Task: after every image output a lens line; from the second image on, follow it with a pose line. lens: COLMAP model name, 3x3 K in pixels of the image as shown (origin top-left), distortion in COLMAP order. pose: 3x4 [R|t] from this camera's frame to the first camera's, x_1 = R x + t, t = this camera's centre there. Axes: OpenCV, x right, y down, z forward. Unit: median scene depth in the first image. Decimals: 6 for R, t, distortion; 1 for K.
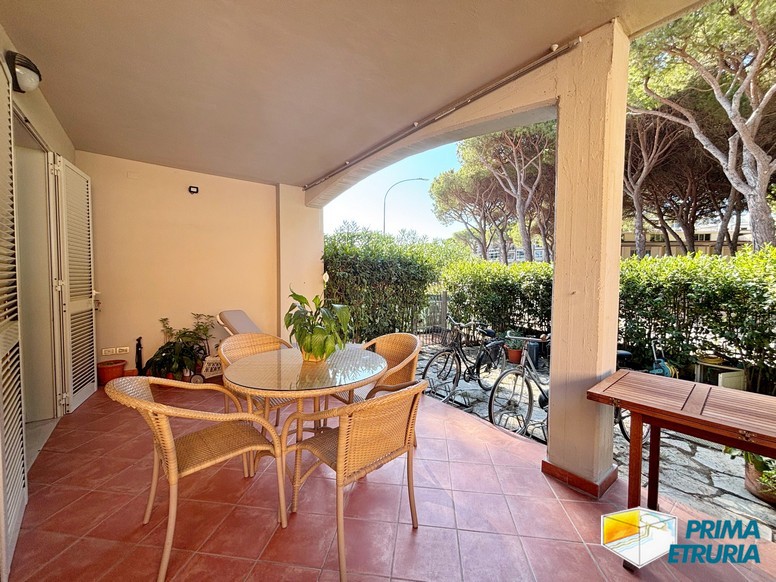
lens RADIAL K [[310.1, 0, 388.0], [0, 310.1, 291.0], [0, 0, 1]] dist [-0.000551, -0.000173]
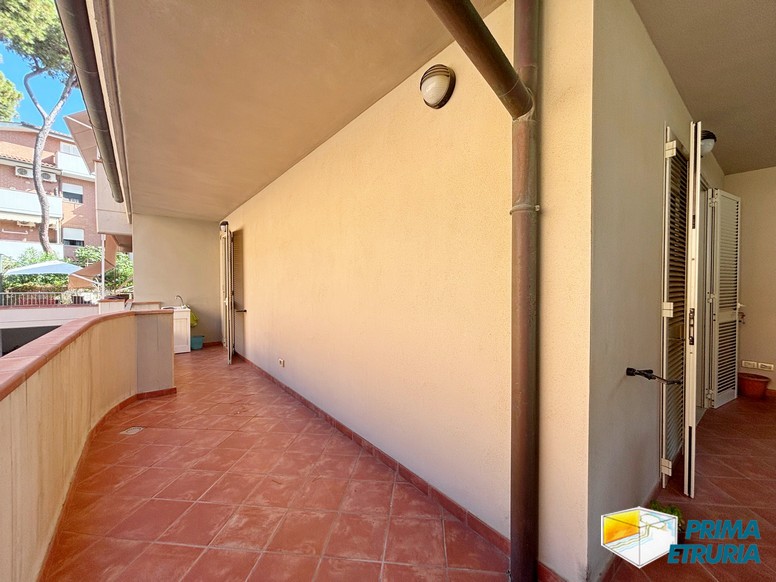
lens RADIAL K [[310.1, 0, 388.0], [0, 310.1, 291.0], [0, 0, 1]] dist [-0.000551, -0.000173]
pose [[0.007933, 0.011497, -0.999902, 0.114522], [-0.037251, 0.999243, 0.011194, -0.012165], [0.999274, 0.037159, 0.008355, -0.237936]]
